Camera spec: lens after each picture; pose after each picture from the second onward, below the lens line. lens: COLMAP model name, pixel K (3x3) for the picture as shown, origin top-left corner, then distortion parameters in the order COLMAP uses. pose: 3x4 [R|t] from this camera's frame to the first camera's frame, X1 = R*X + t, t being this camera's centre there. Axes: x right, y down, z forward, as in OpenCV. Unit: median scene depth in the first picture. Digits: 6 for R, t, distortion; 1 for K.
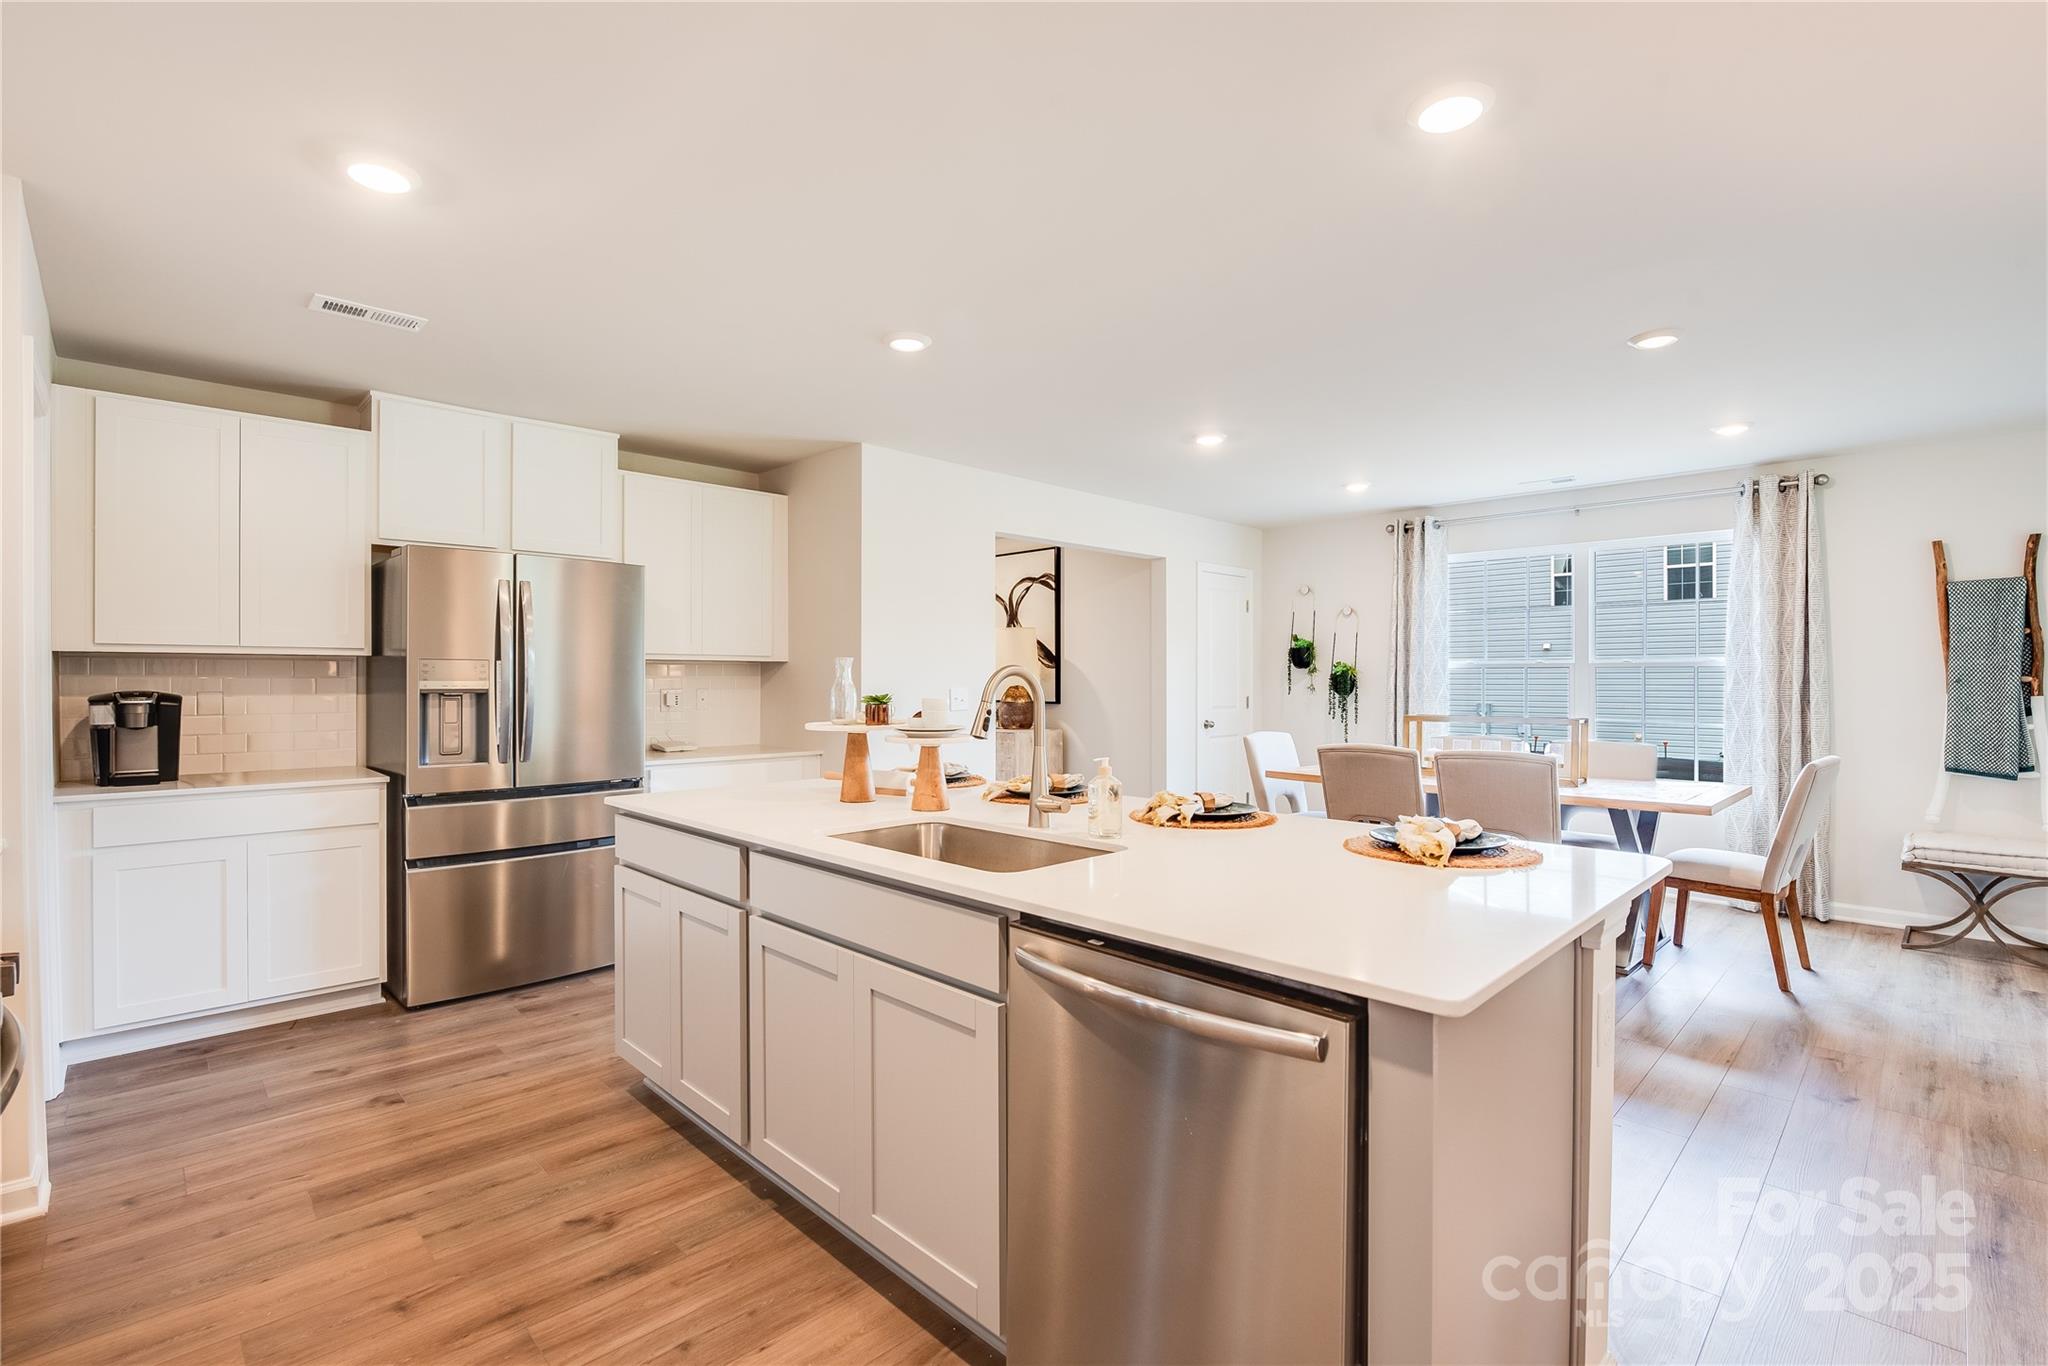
lens RADIAL K [[885.9, 0, 1035.0], [0, 885.9, 674.8], [0, 0, 1]] dist [-0.006362, -0.000575]
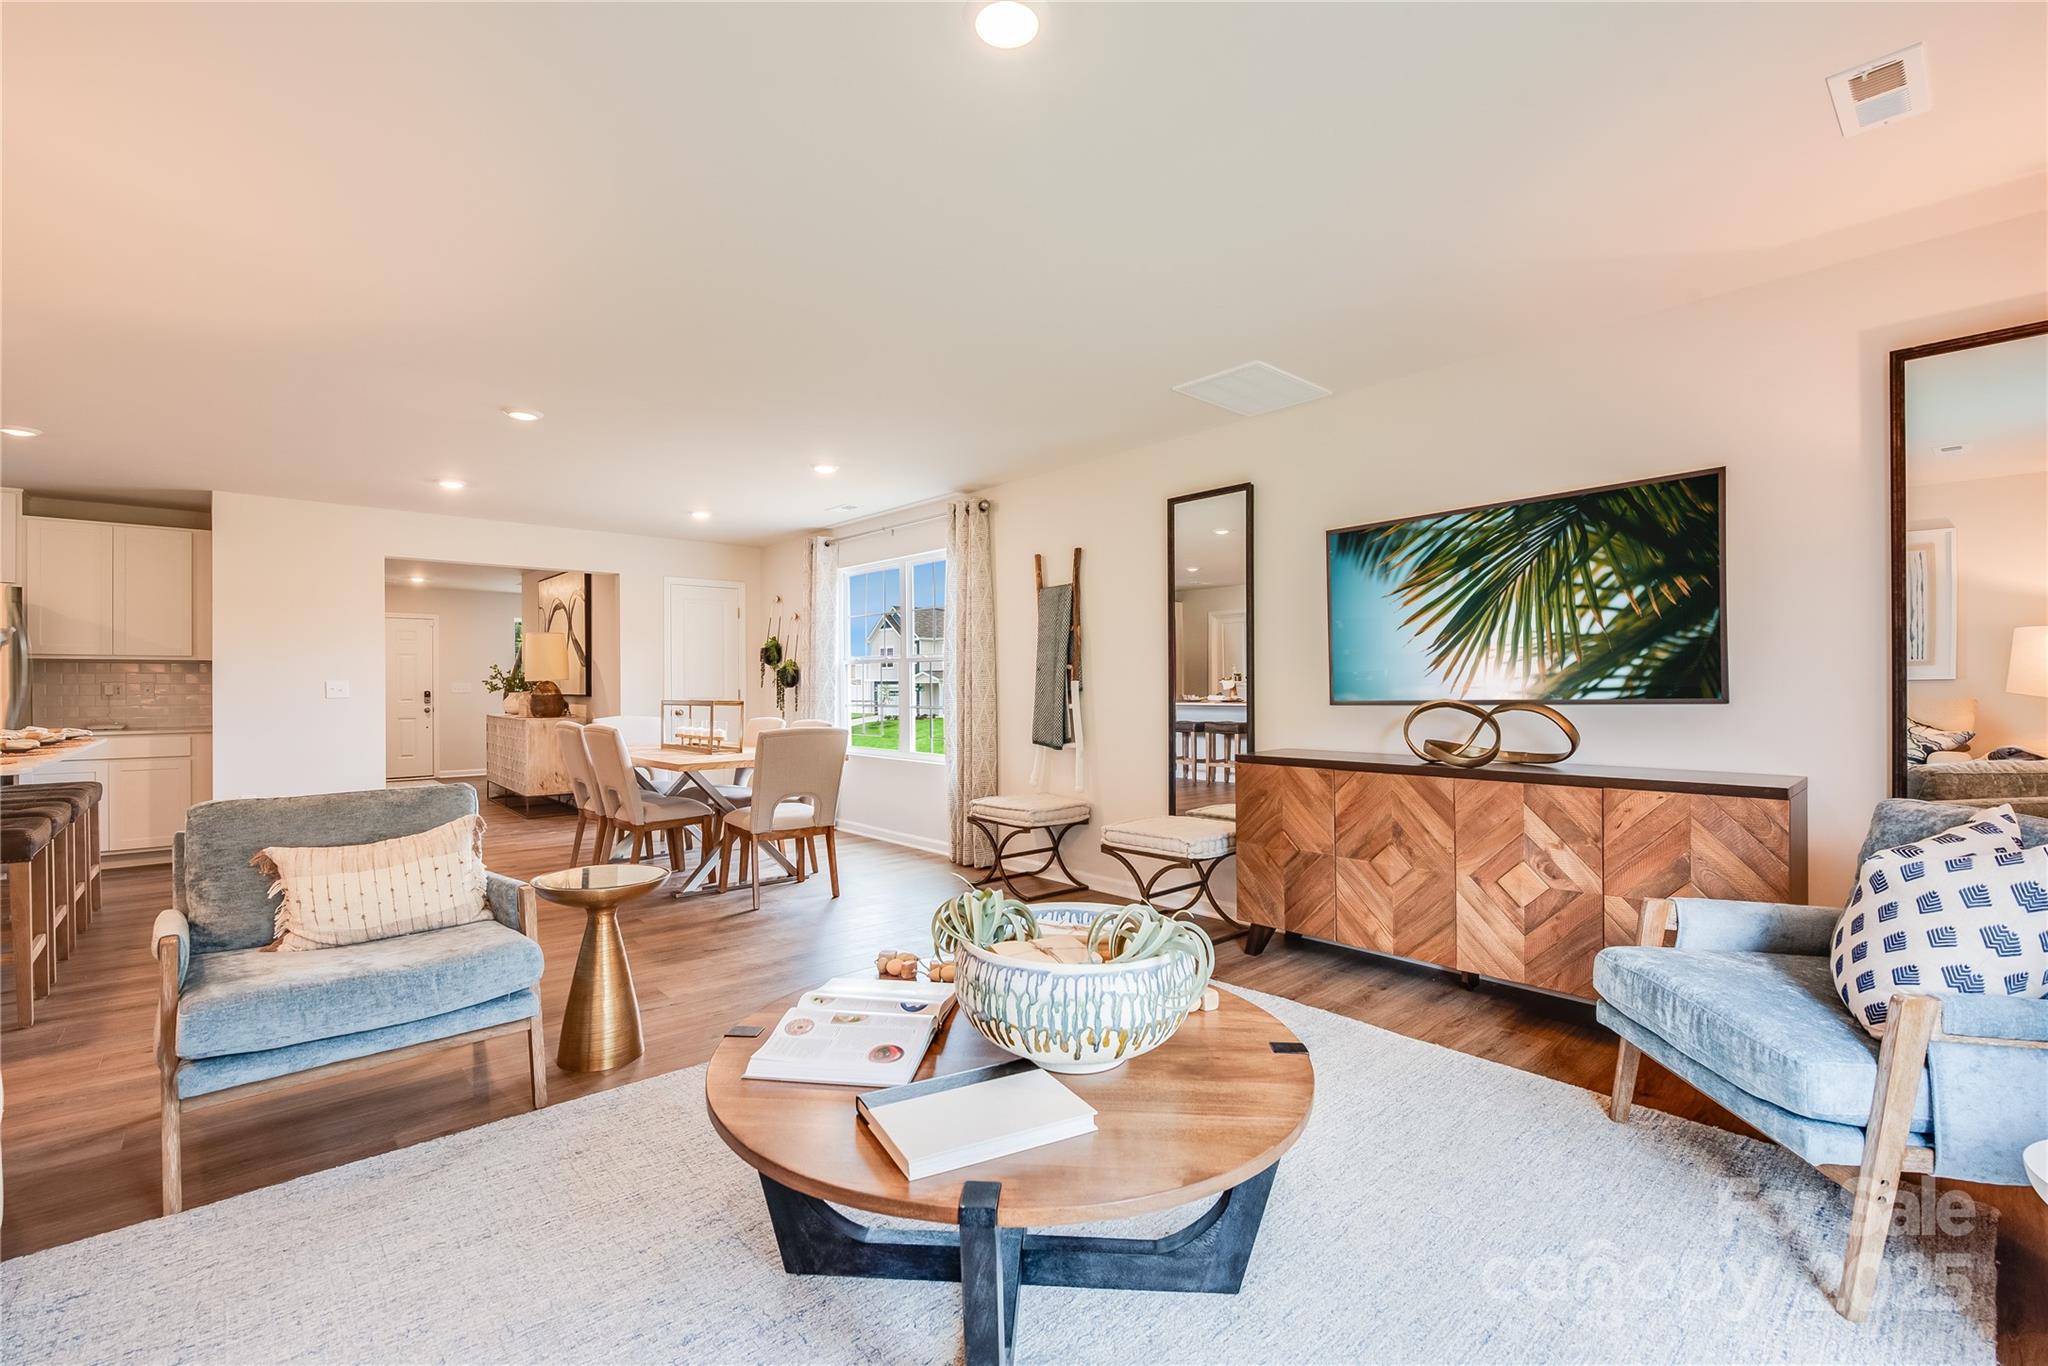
lens RADIAL K [[885.9, 0, 1016.7], [0, 885.9, 683.3], [0, 0, 1]] dist [-0.006362, -0.000575]
pose [[0.998655, -0.004693, -0.051637, 1.087982], [0.004740, 0.999988, 0.000786, 0.024898], [0.051633, -0.001029, 0.998666, -0.229931]]
